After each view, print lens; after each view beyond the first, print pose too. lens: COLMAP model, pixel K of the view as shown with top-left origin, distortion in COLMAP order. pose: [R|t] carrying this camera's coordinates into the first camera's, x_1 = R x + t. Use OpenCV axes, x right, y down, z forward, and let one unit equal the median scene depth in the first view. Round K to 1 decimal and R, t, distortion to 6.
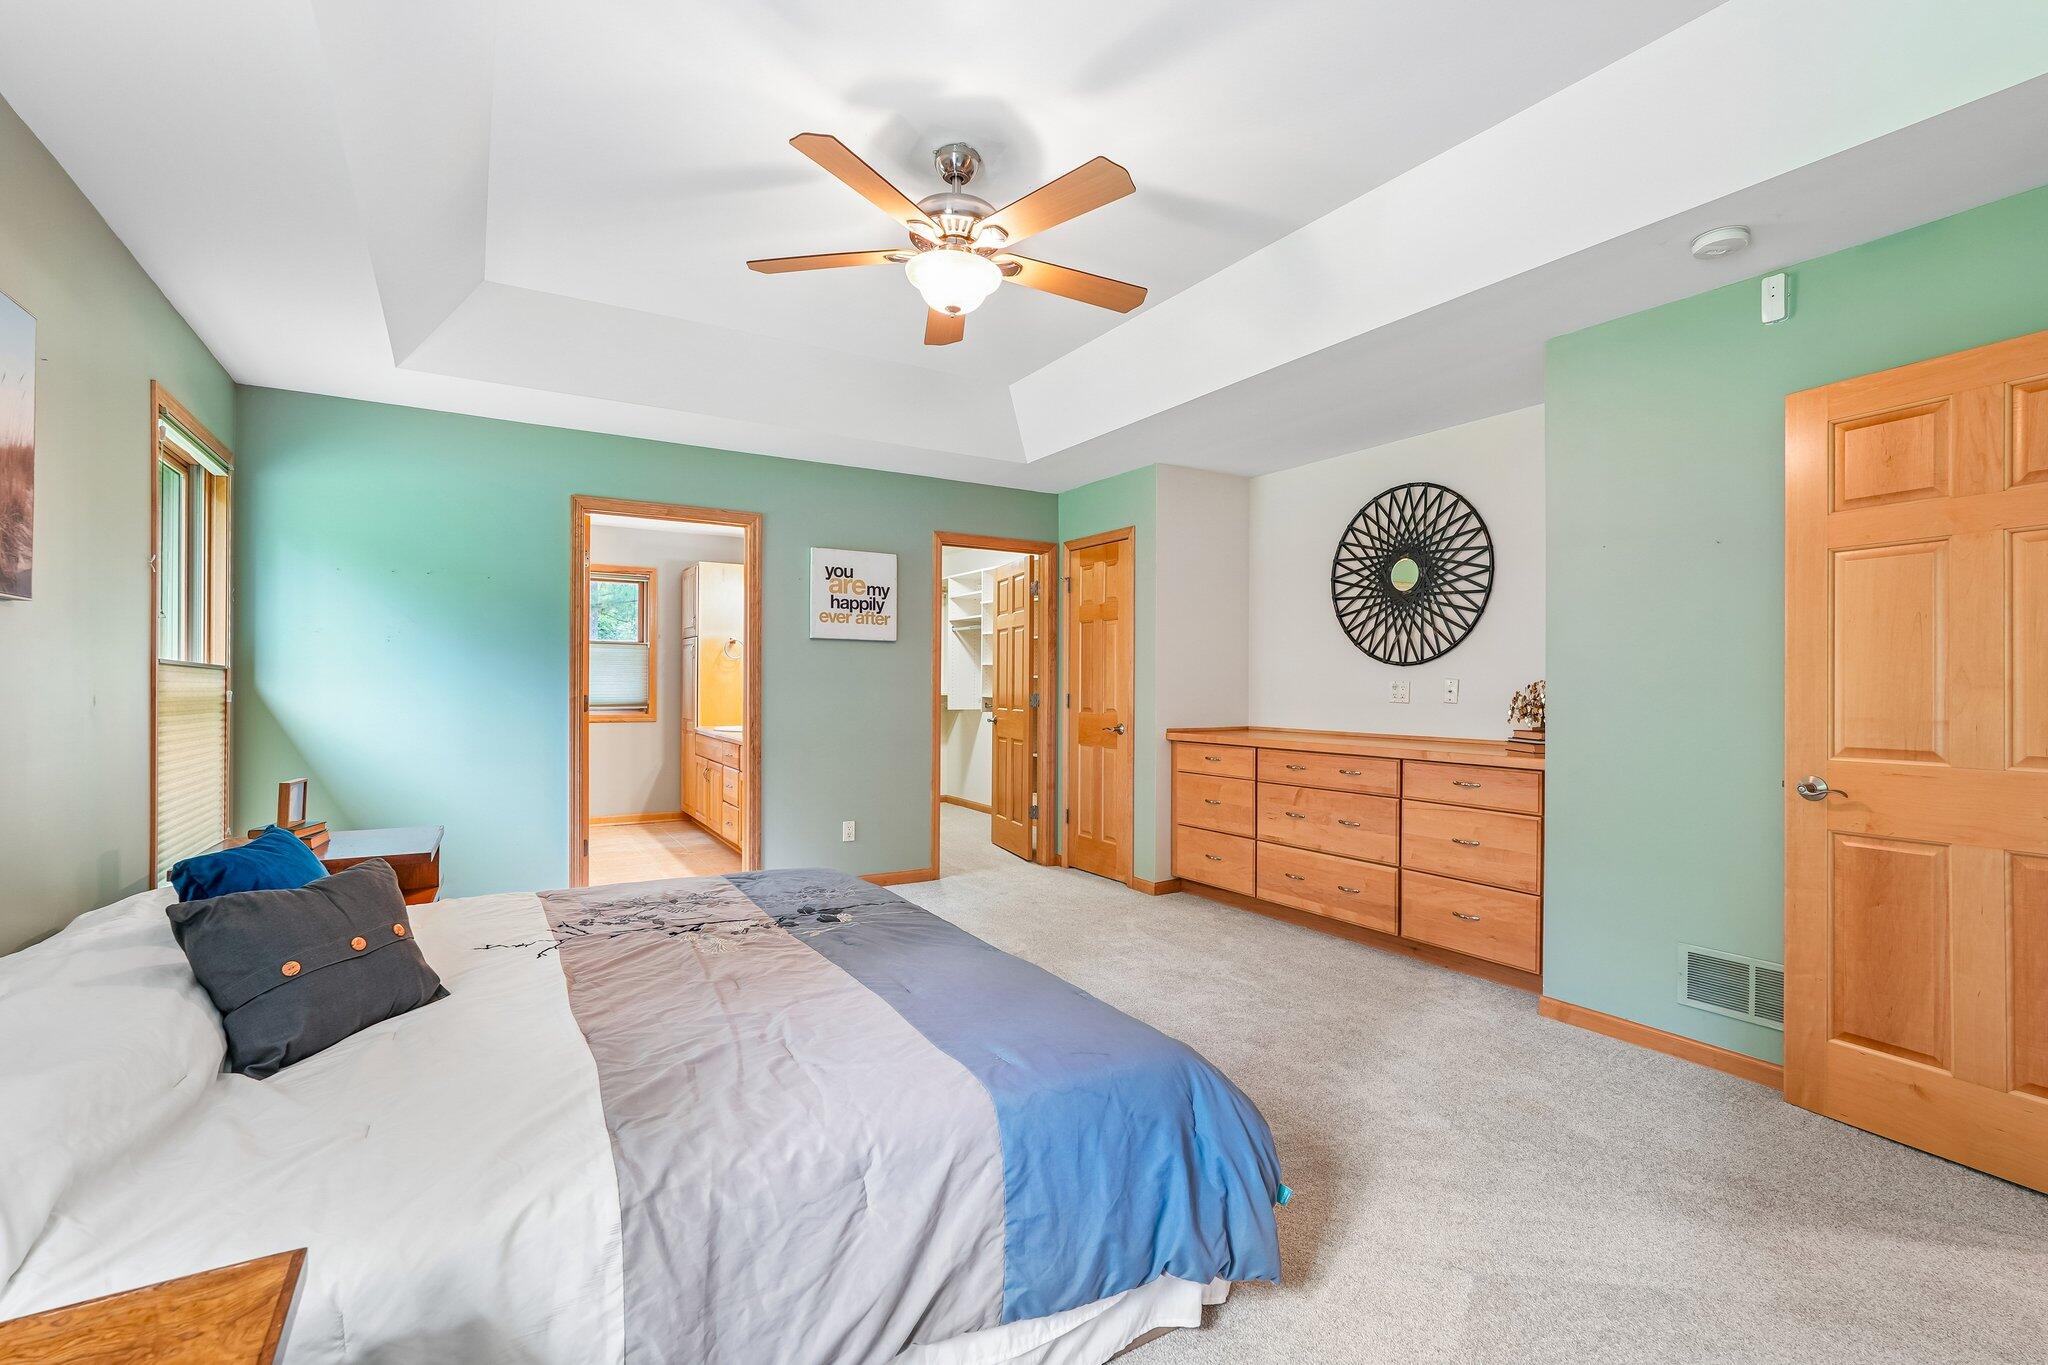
lens RADIAL K [[917.0, 0, 1025.3], [0, 917.0, 683.7], [0, 0, 1]] dist [-0.015610, 0.004127]
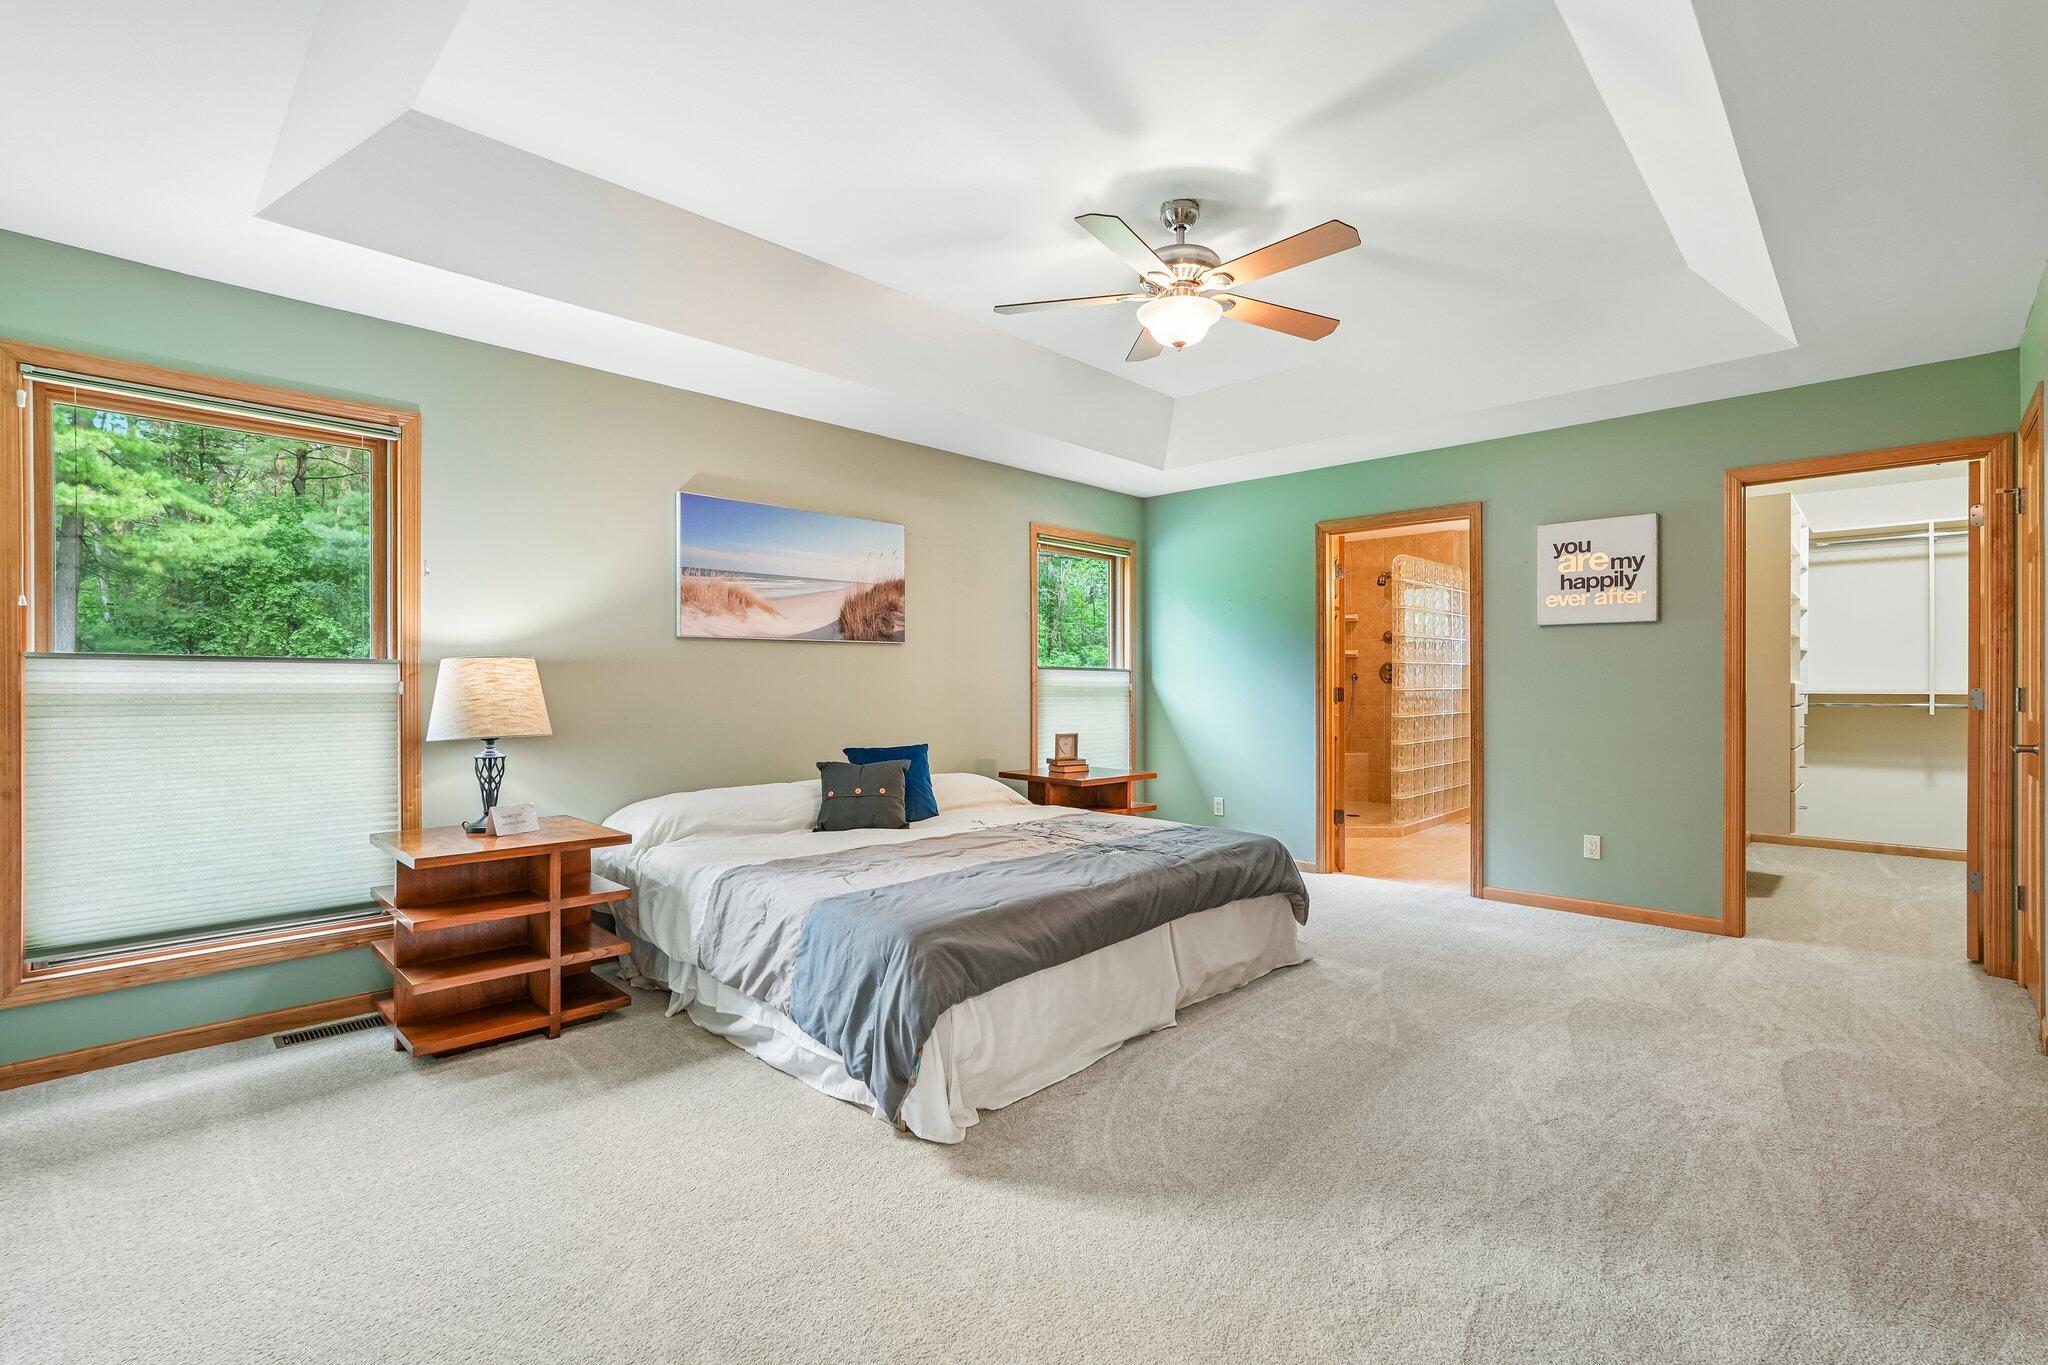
lens RADIAL K [[917.0, 0, 1019.5], [0, 917.0, 686.3], [0, 0, 1]] dist [-0.015610, 0.004127]
pose [[0.241167, -0.004049, -0.970475, 0.535162], [0.003380, 0.999989, -0.003332, 0.012381], [0.970478, -0.002477, 0.241178, 0.288141]]
